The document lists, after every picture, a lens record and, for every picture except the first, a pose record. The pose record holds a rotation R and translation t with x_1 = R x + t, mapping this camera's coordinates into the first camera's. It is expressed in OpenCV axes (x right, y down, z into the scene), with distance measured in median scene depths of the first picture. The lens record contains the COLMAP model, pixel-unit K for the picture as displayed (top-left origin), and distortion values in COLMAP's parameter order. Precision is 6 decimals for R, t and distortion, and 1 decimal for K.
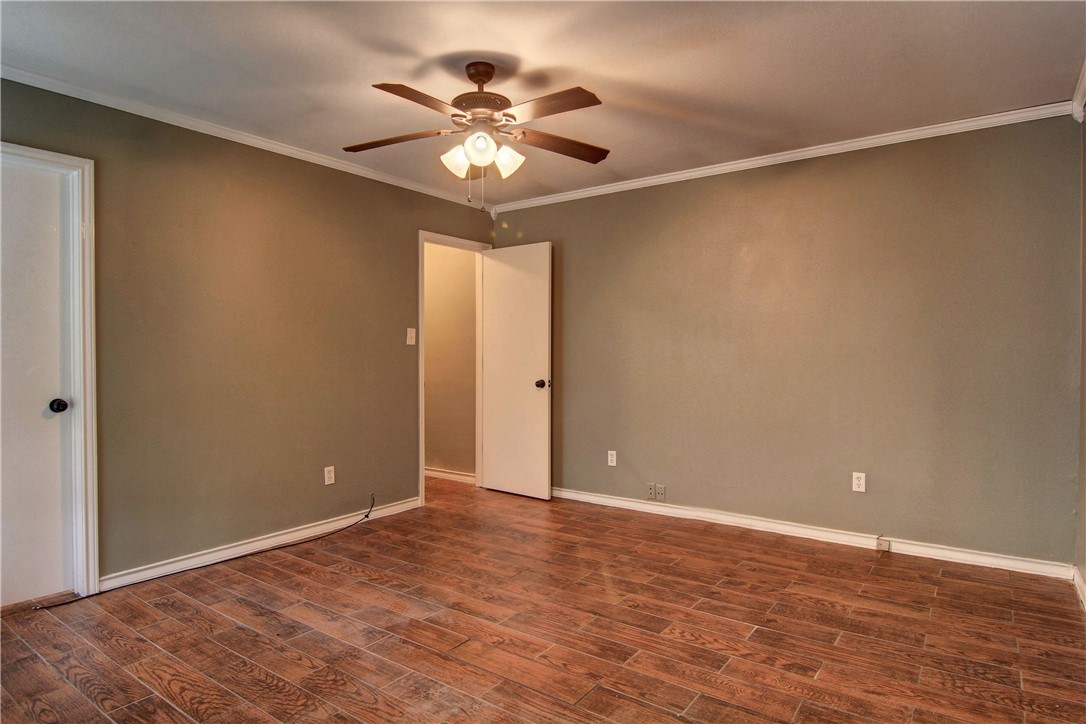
lens RADIAL K [[608.9, 0, 562.9], [0, 608.9, 364.1], [0, 0, 1]] dist [-0.018118, -0.000726]
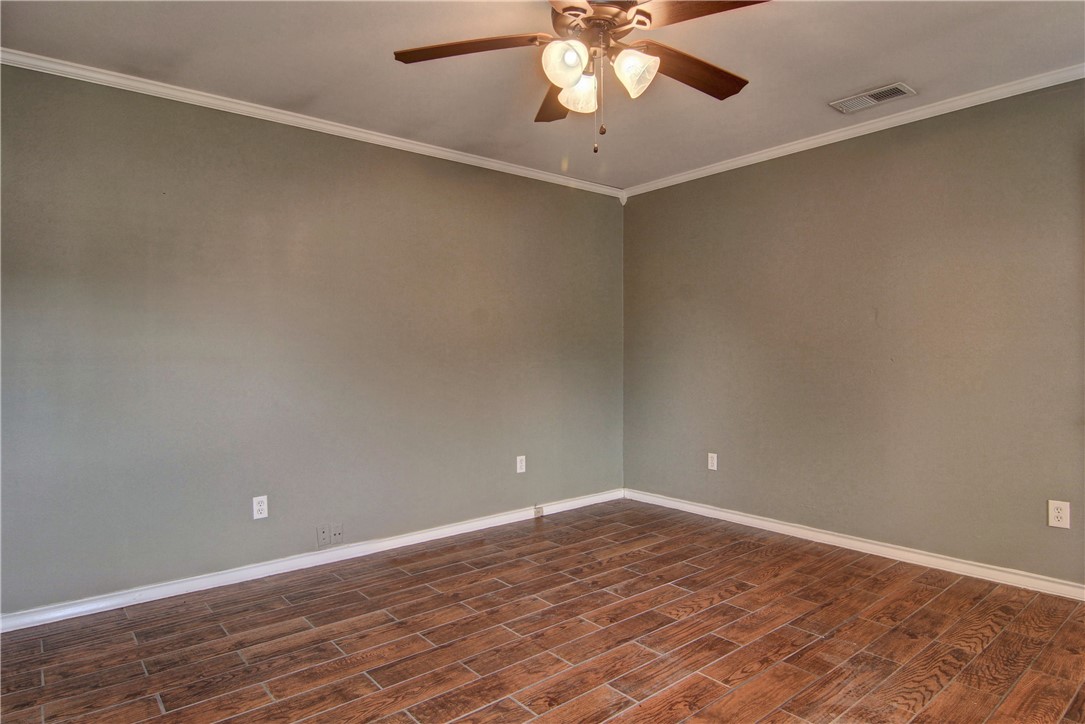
lens RADIAL K [[615.5, 0, 549.0], [0, 615.5, 360.0], [0, 0, 1]] dist [0.001014, -0.015829]
pose [[0.271118, -0.011431, 0.962478, -0.777485], [0.023645, 0.999707, 0.005213, -0.010416], [-0.962256, 0.021345, 0.271309, 0.781113]]
